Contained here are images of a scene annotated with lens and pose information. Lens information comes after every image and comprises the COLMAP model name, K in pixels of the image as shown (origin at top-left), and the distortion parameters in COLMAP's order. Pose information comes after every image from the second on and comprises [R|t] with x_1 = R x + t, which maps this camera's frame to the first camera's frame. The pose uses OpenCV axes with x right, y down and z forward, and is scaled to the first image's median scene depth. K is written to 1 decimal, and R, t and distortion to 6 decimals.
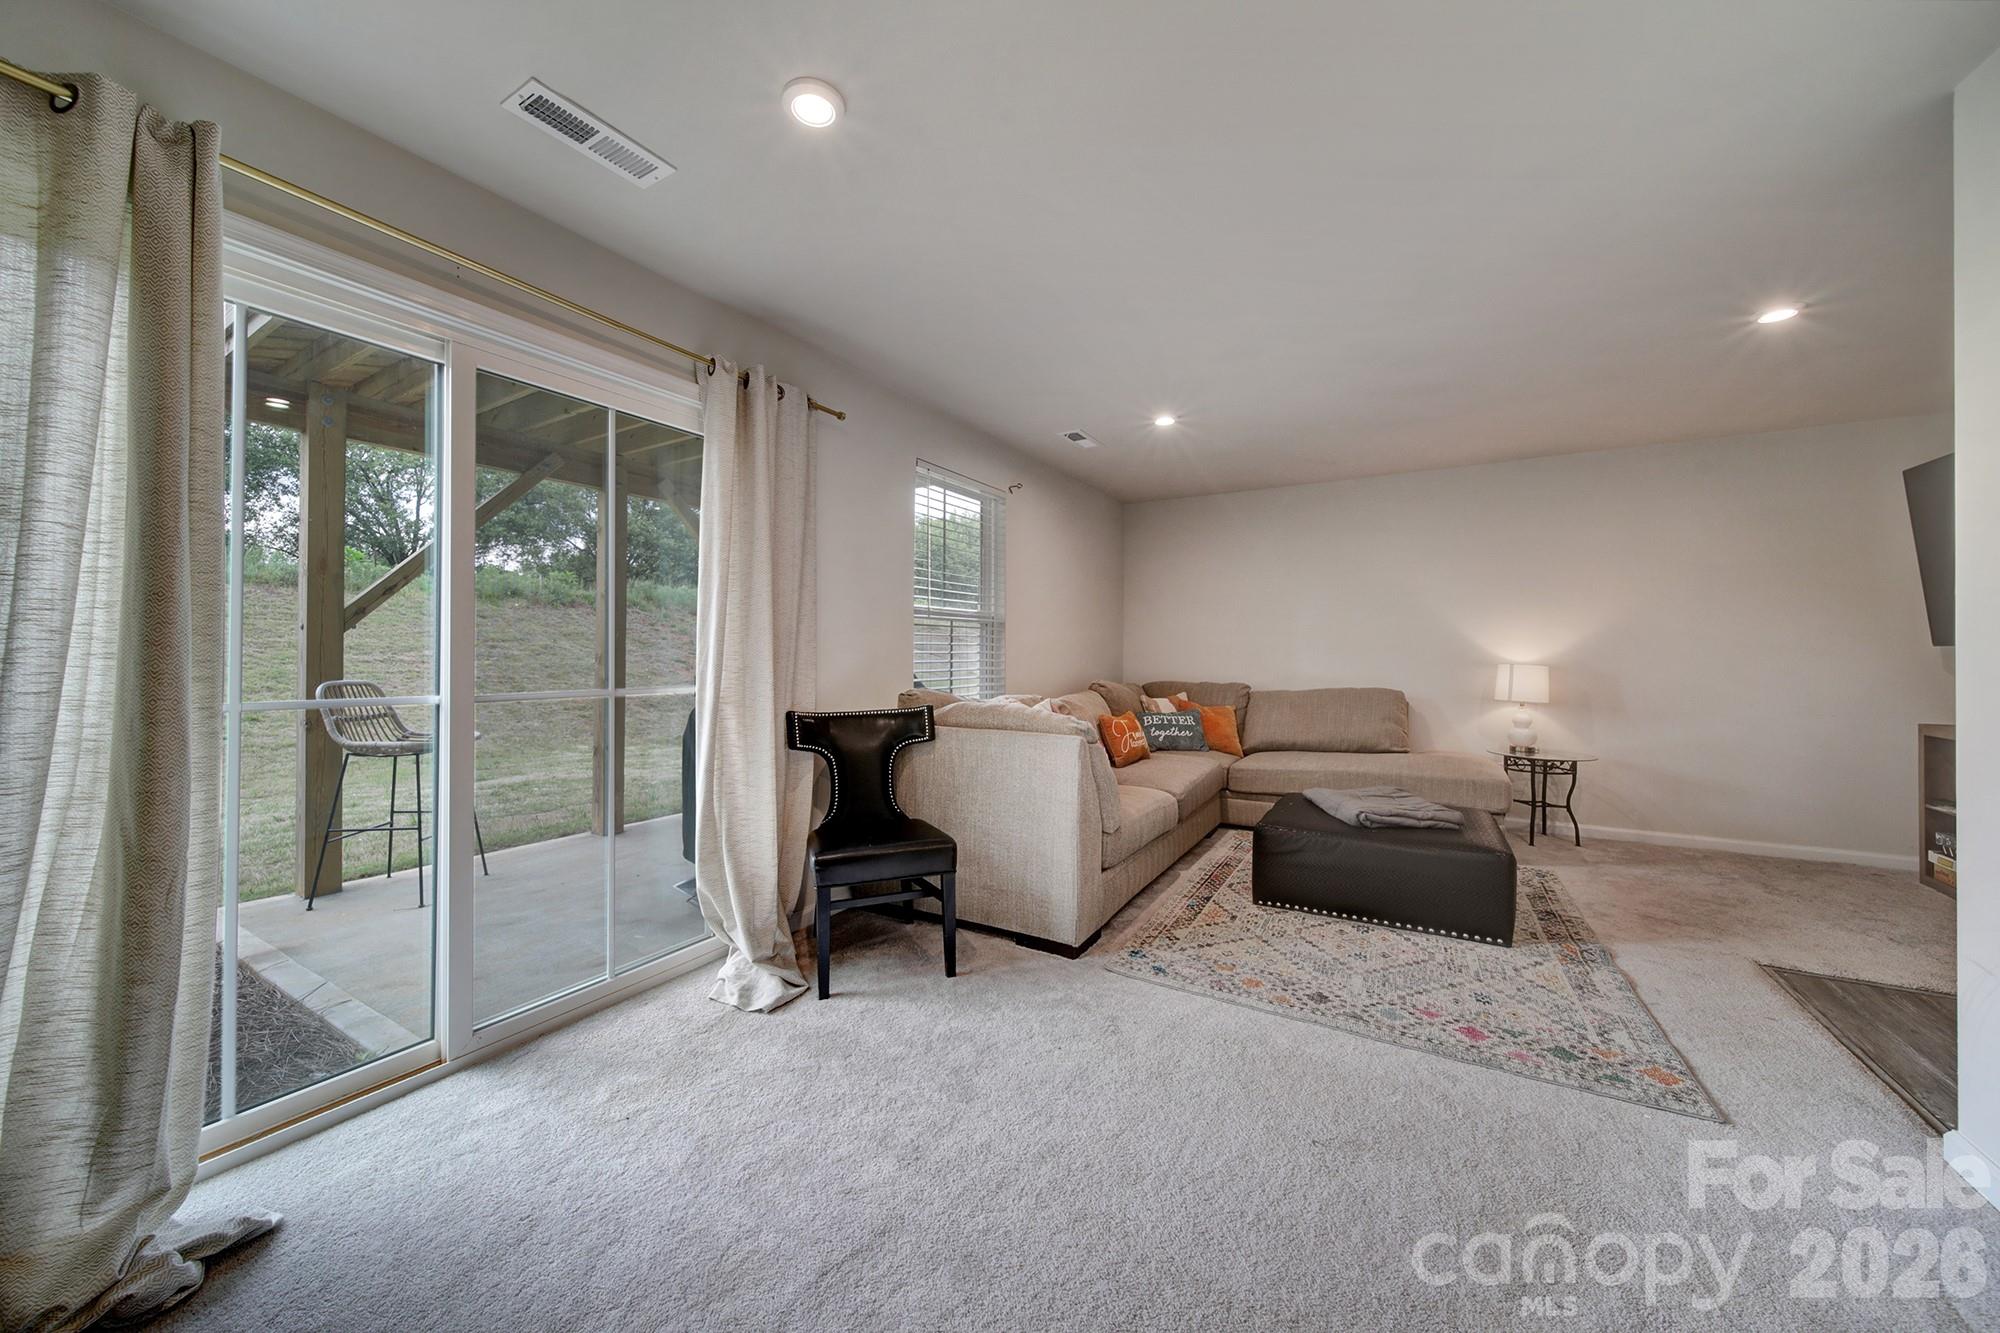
lens RADIAL K [[704.6, 0, 1000.0], [0, 704.6, 652.9], [0, 0, 1]] dist [-0.001107, -0.000220]
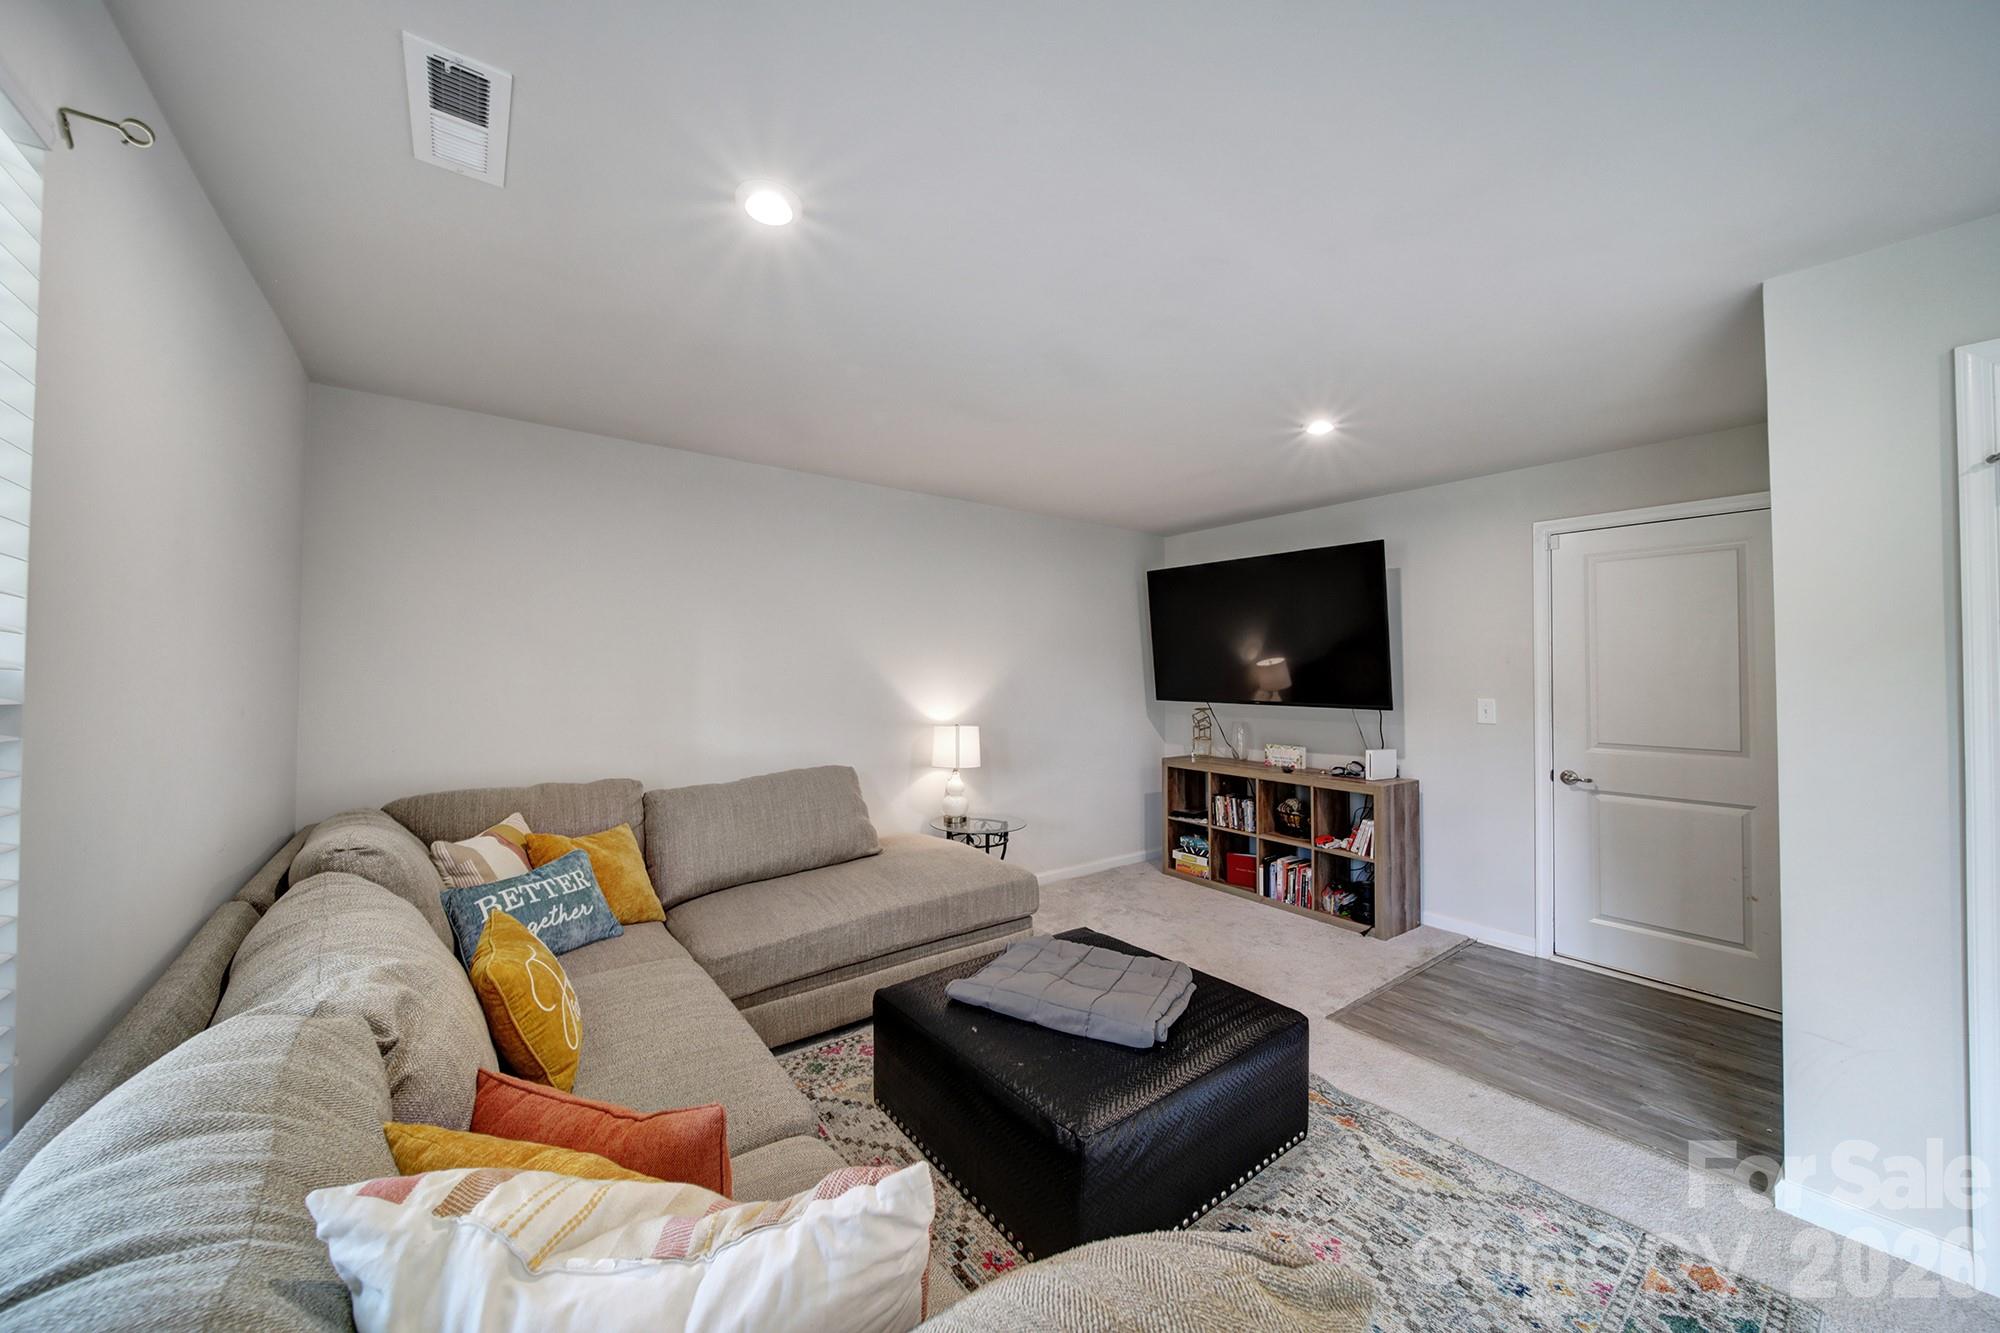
lens RADIAL K [[704.6, 0, 1002.2], [0, 704.6, 663.9], [0, 0, 1]] dist [-0.001107, -0.000220]
pose [[0.375329, 0.011032, 0.926826, -0.124934], [-0.009775, 0.999921, -0.007943, -0.090921], [-0.926840, -0.006078, 0.375407, 1.001317]]
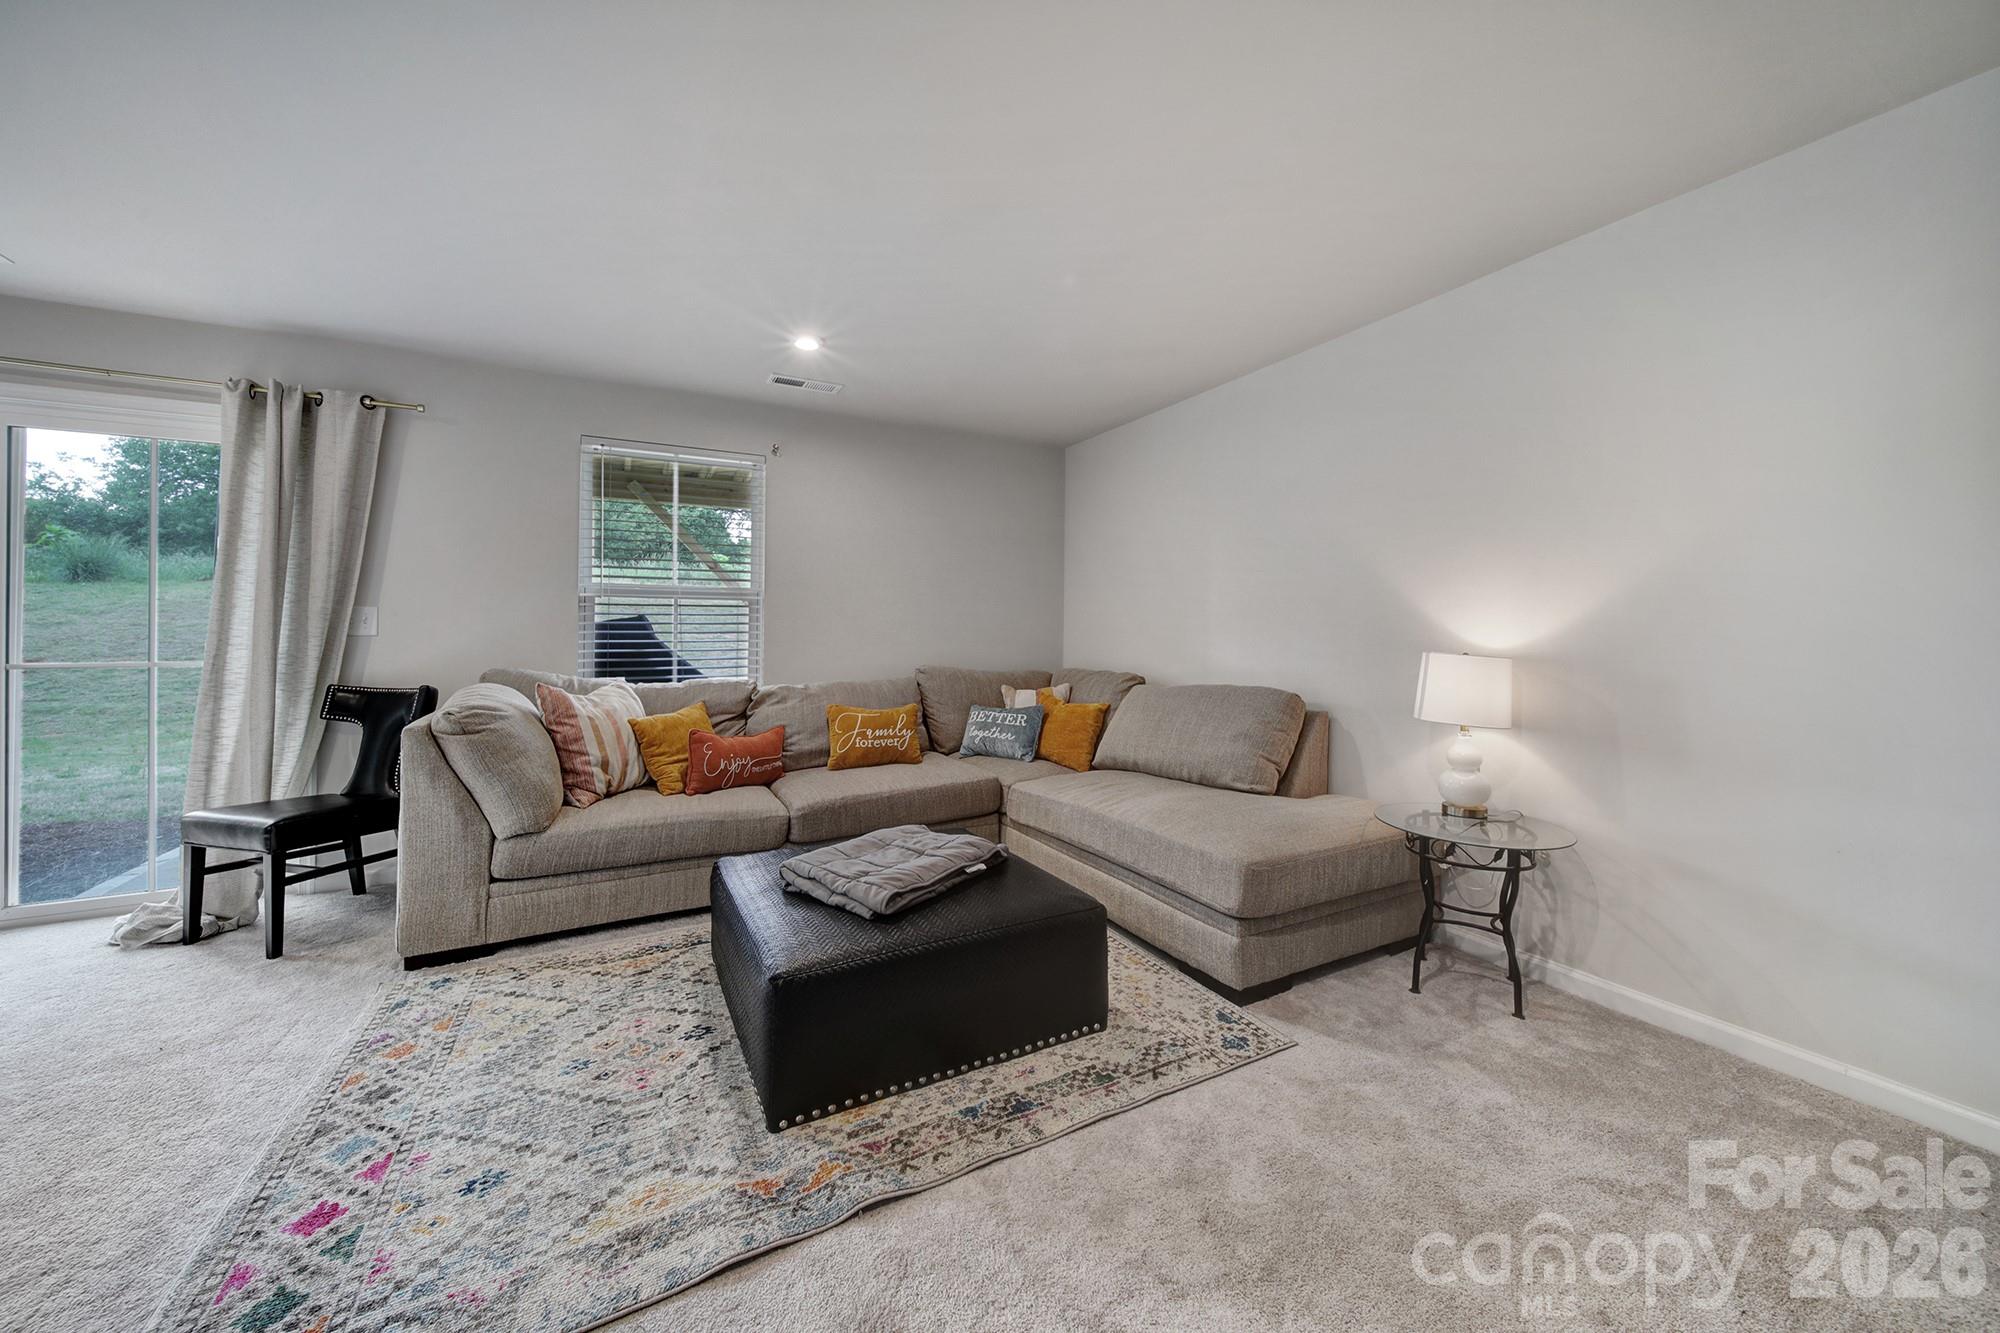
lens RADIAL K [[704.6, 0, 988.1], [0, 704.6, 637.3], [0, 0, 1]] dist [-0.001107, -0.000220]
pose [[0.854409, -0.002830, -0.519594, 1.165351], [0.006921, 0.999958, 0.005934, -0.000506], [0.519556, -0.008666, 0.854393, 0.580162]]
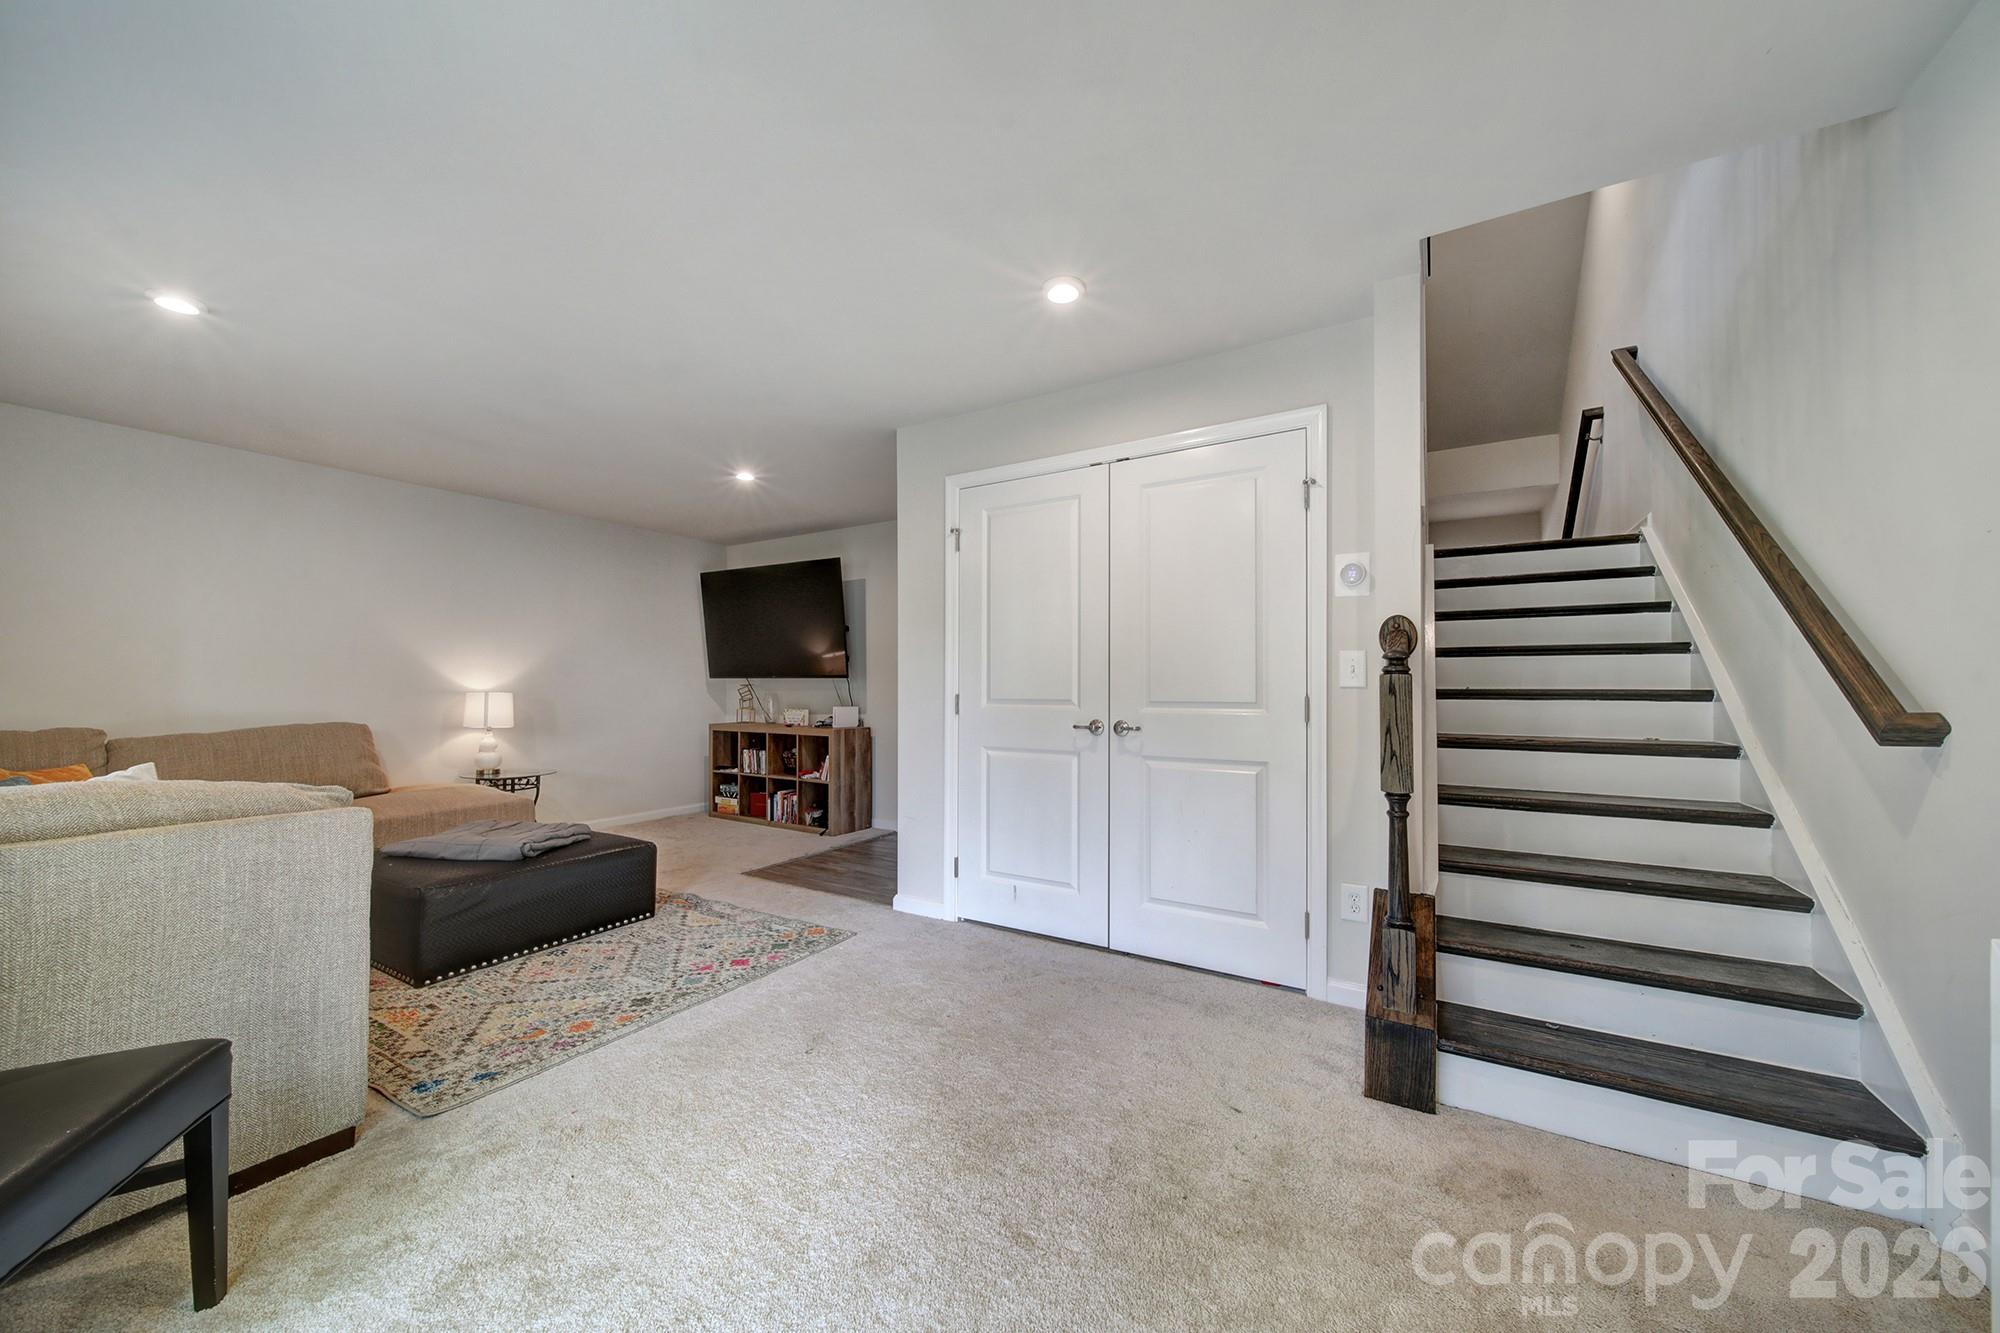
lens RADIAL K [[704.6, 0, 993.2], [0, 704.6, 676.6], [0, 0, 1]] dist [-0.001107, -0.000220]
pose [[0.011791, 0.010031, 0.999880, -0.520802], [-0.006510, 0.999929, -0.009955, -0.002112], [-0.999909, -0.006392, 0.011855, 0.373365]]
